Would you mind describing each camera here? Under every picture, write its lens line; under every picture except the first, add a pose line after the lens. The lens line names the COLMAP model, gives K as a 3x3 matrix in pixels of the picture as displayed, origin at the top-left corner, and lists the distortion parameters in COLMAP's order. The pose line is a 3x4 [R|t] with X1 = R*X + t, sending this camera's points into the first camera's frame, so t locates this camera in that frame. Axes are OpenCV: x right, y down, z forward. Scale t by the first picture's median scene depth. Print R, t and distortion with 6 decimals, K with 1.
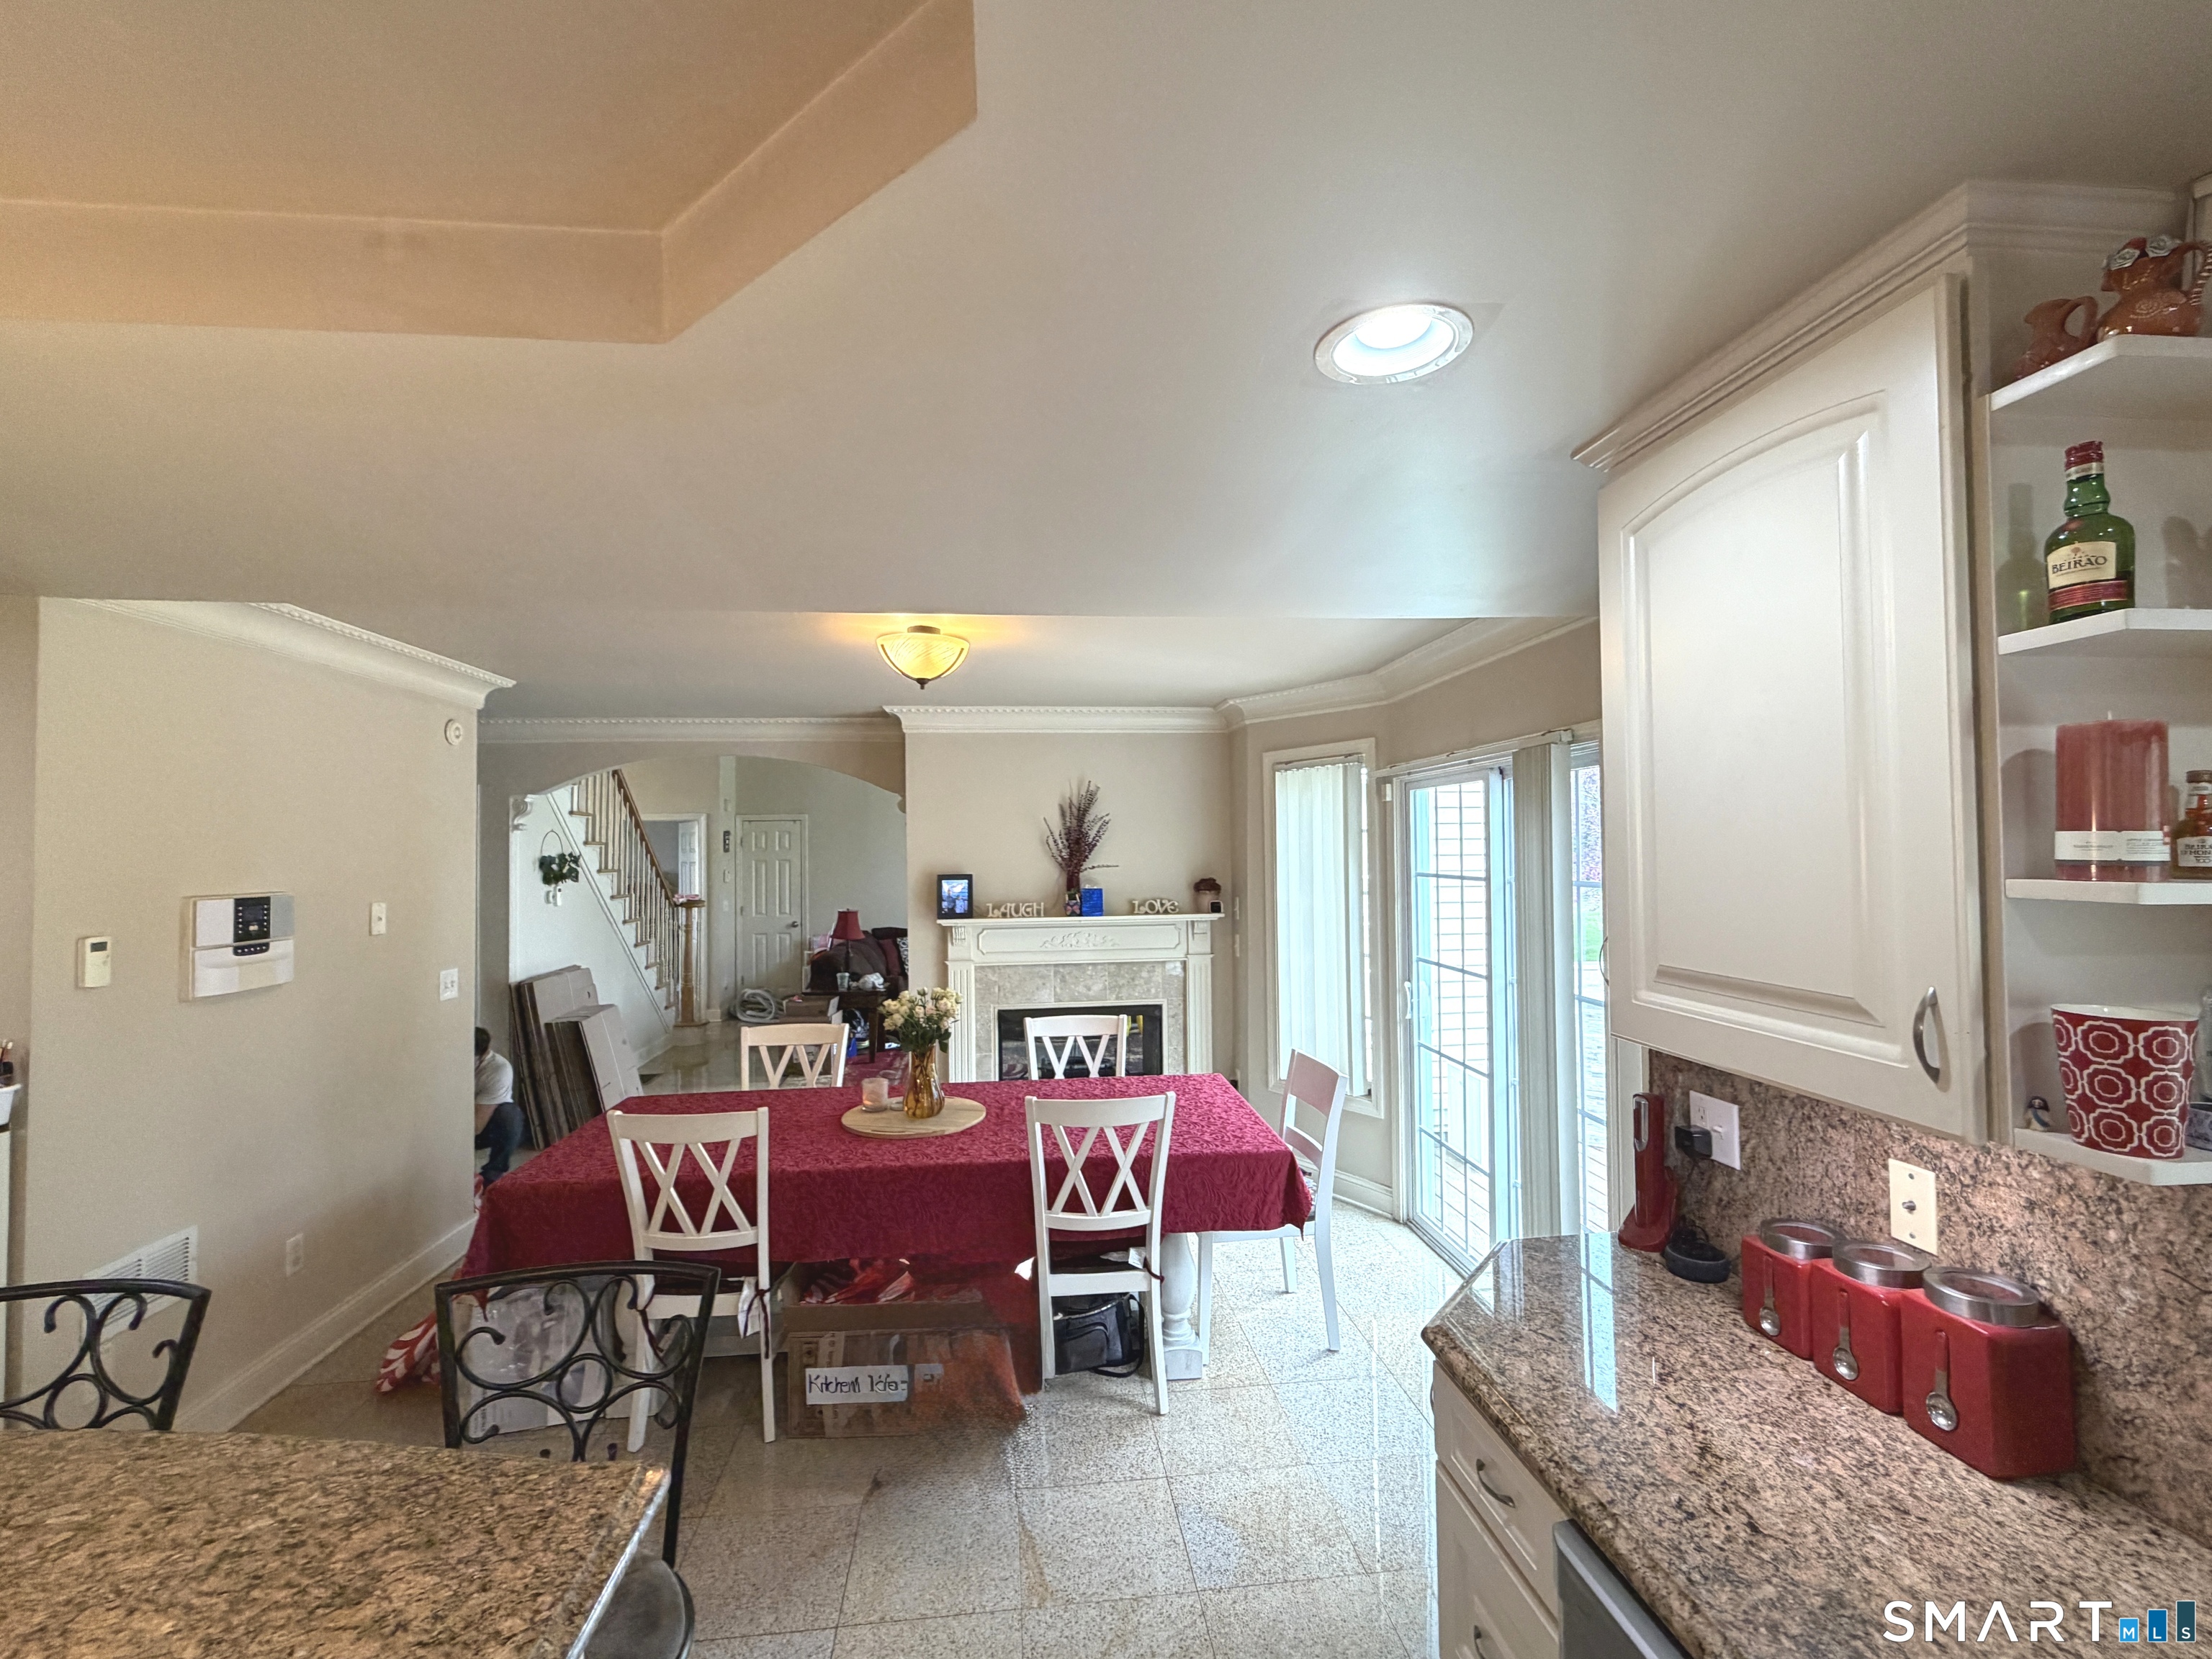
lens RADIAL K [[1002.2, 0, 1103.2], [0, 1002.2, 826.6], [0, 0, 1]] dist [0.000826, 0.000089]
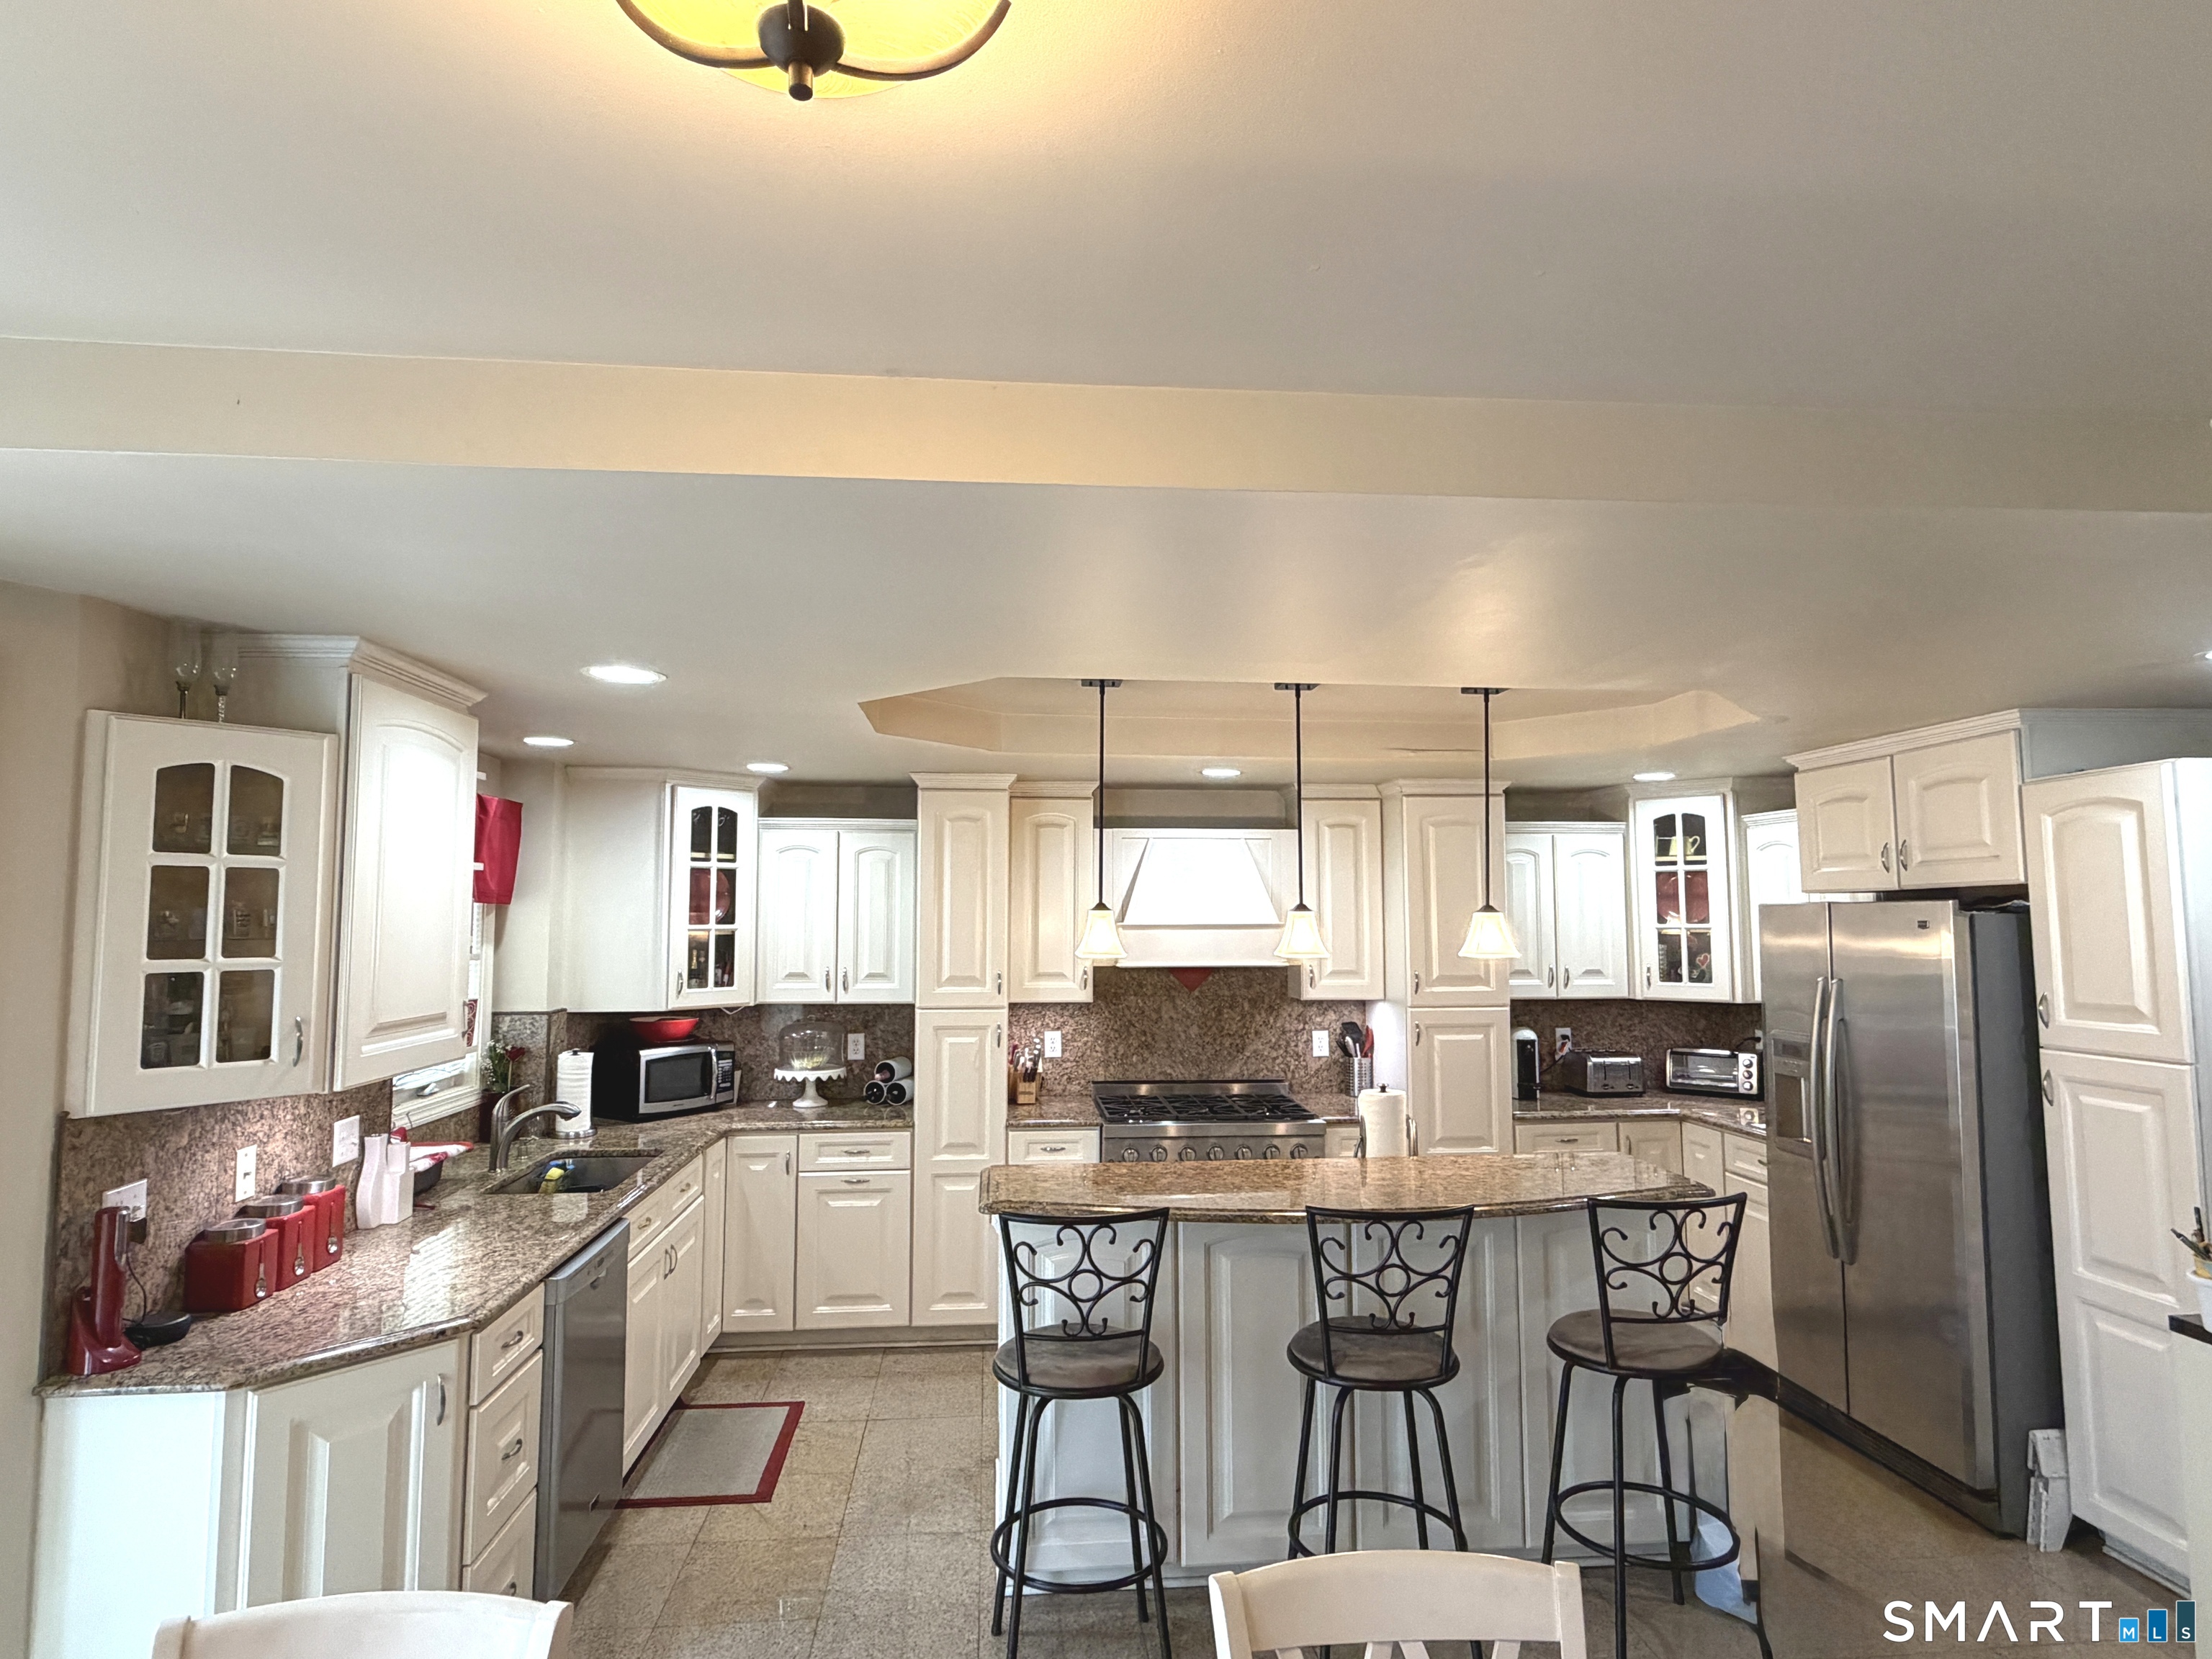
lens RADIAL K [[1216.7, 0, 1100.3], [0, 1216.7, 818.9], [0, 0, 1]] dist [0.004029, -0.000921]
pose [[-0.999571, 0.017133, 0.023741, -0.594579], [0.014662, 0.994818, -0.100606, 0.031425], [-0.025342, -0.100215, -0.994643, 2.898064]]
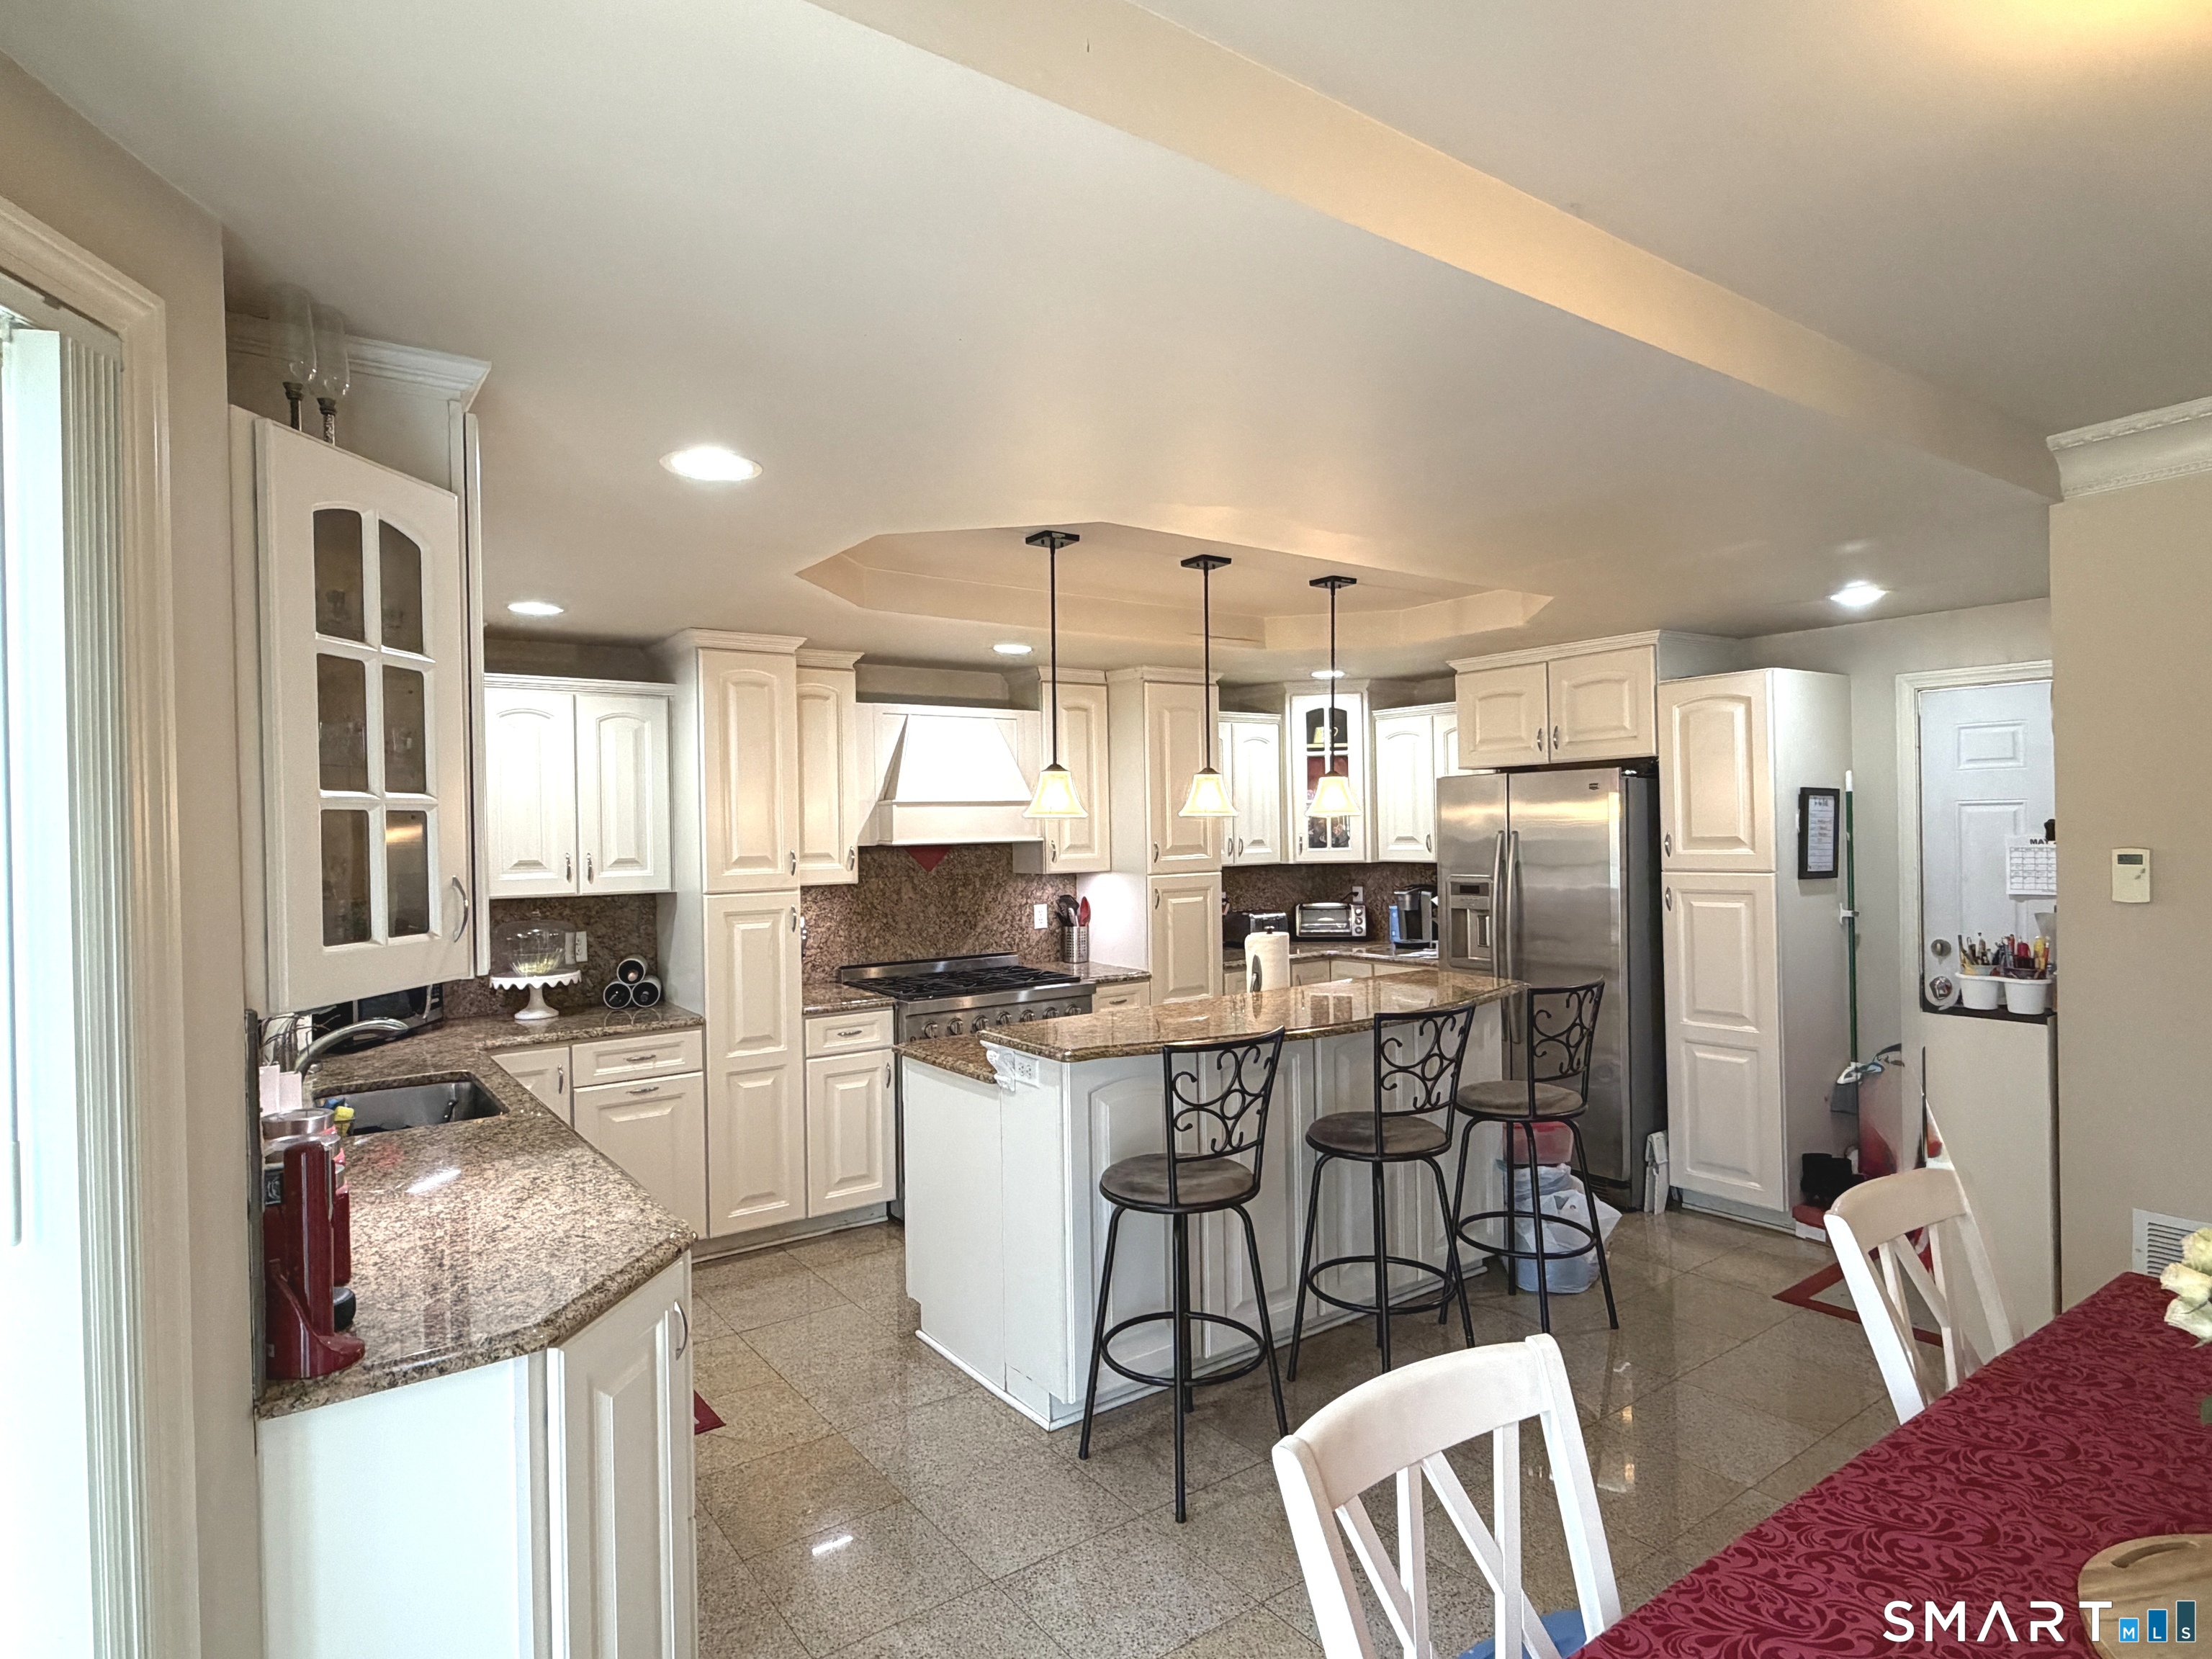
lens RADIAL K [[1216.7, 0, 1104.4], [0, 1216.7, 824.7], [0, 0, 1]] dist [0.004029, -0.000921]
pose [[-0.870959, 0.029596, -0.490464, 0.629174], [0.039924, 0.999146, -0.010604, 0.108560], [0.489731, -0.028817, -0.871397, 2.623840]]
